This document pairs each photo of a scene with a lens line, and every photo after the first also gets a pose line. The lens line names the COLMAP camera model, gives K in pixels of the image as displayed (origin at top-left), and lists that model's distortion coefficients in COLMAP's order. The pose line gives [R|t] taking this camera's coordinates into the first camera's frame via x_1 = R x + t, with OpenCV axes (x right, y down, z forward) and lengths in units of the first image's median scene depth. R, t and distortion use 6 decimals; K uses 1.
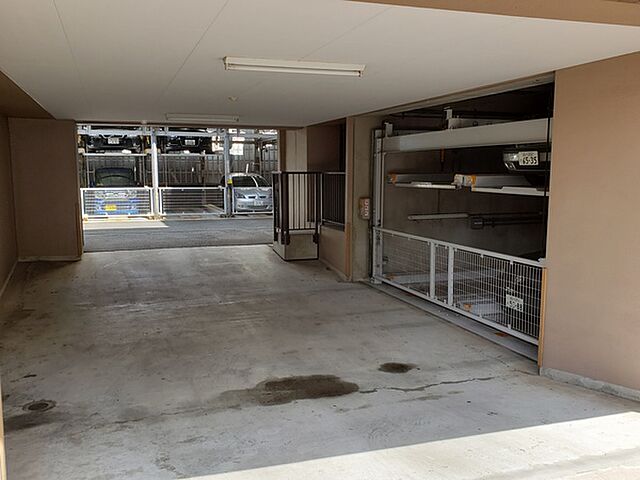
lens RADIAL K [[579.0, 0, 317.7], [0, 579.0, 251.4], [0, 0, 1]] dist [0.146815, -0.303404]
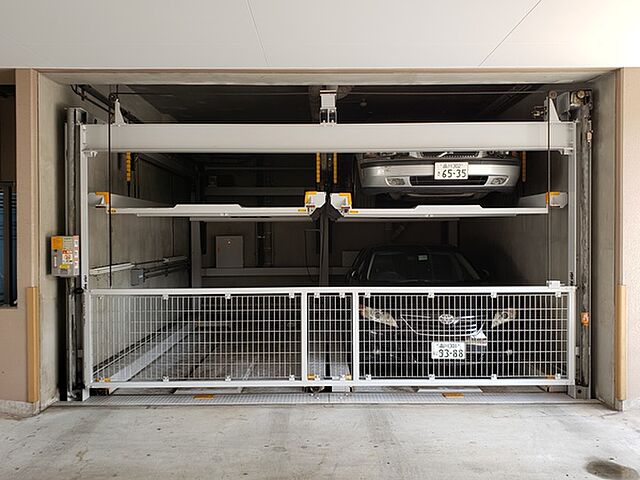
lens RADIAL K [[579.0, 0, 317.7], [0, 579.0, 251.4], [0, 0, 1]] dist [0.146815, -0.303404]
pose [[0.314109, -0.025053, 0.949056, -0.332664], [0.138264, 0.990201, -0.019622, -0.038229], [-0.939265, 0.137383, 0.314495, 0.635124]]
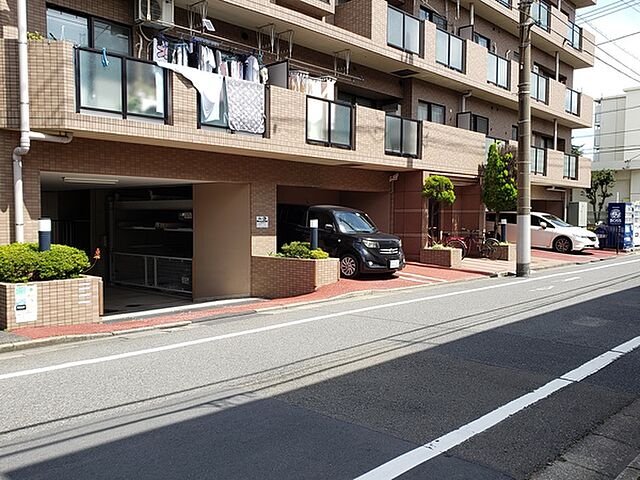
lens RADIAL K [[579.0, 0, 317.7], [0, 579.0, 251.4], [0, 0, 1]] dist [0.146815, -0.303404]
pose [[0.876069, -0.022085, 0.481679, -0.201141], [0.060913, 0.996017, -0.065119, 0.108461], [-0.478322, 0.086389, 0.873925, -0.828587]]
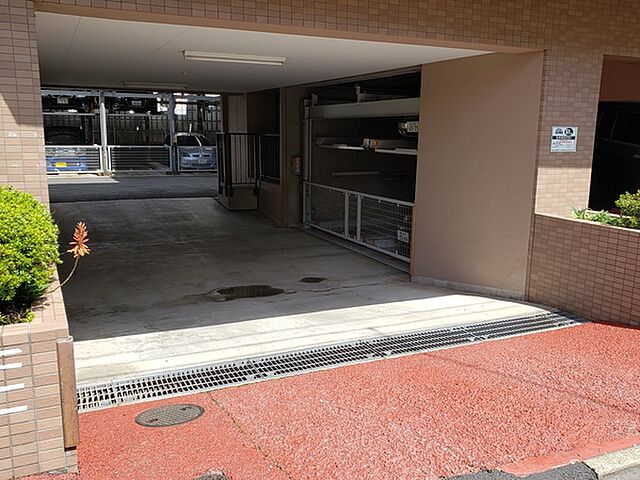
lens RADIAL K [[573.6, 0, 328.9], [0, 573.6, 252.0], [0, 0, 1]] dist [0.131093, -0.310921]
pose [[0.993266, -0.008128, 0.115571, 0.010140], [0.000357, 0.997746, 0.067100, 0.025287], [-0.115856, -0.066606, 0.991030, -0.205593]]
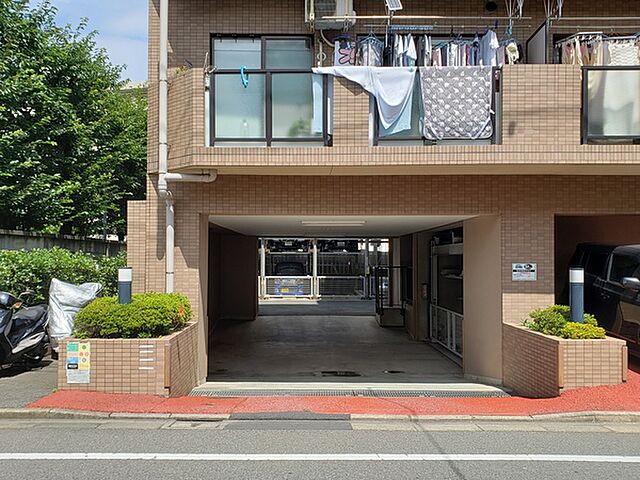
lens RADIAL K [[579.0, 0, 317.7], [0, 579.0, 251.4], [0, 0, 1]] dist [0.146815, -0.303404]
pose [[0.948869, 0.001317, -0.315666, 0.303901], [-0.050201, 0.987895, -0.146780, 0.062665], [0.311652, 0.155122, 0.937449, -0.547693]]
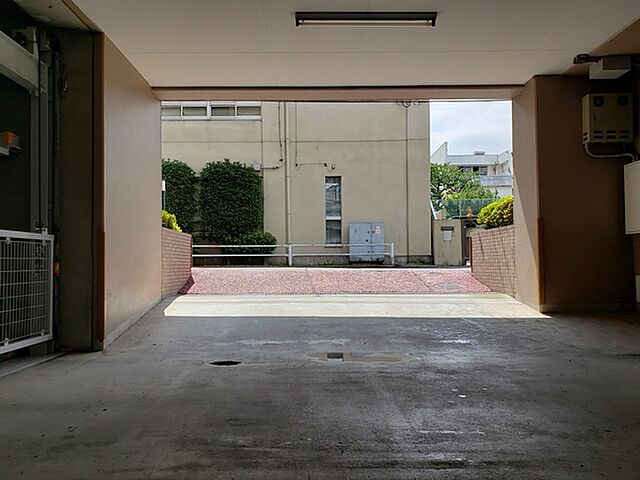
lens RADIAL K [[579.0, 0, 317.7], [0, 579.0, 251.4], [0, 0, 1]] dist [0.146815, -0.303404]
pose [[-0.942875, 0.008379, 0.333040, -0.138690], [0.047270, 0.992934, 0.108845, -0.015579], [-0.329775, 0.118370, -0.936609, 0.989441]]
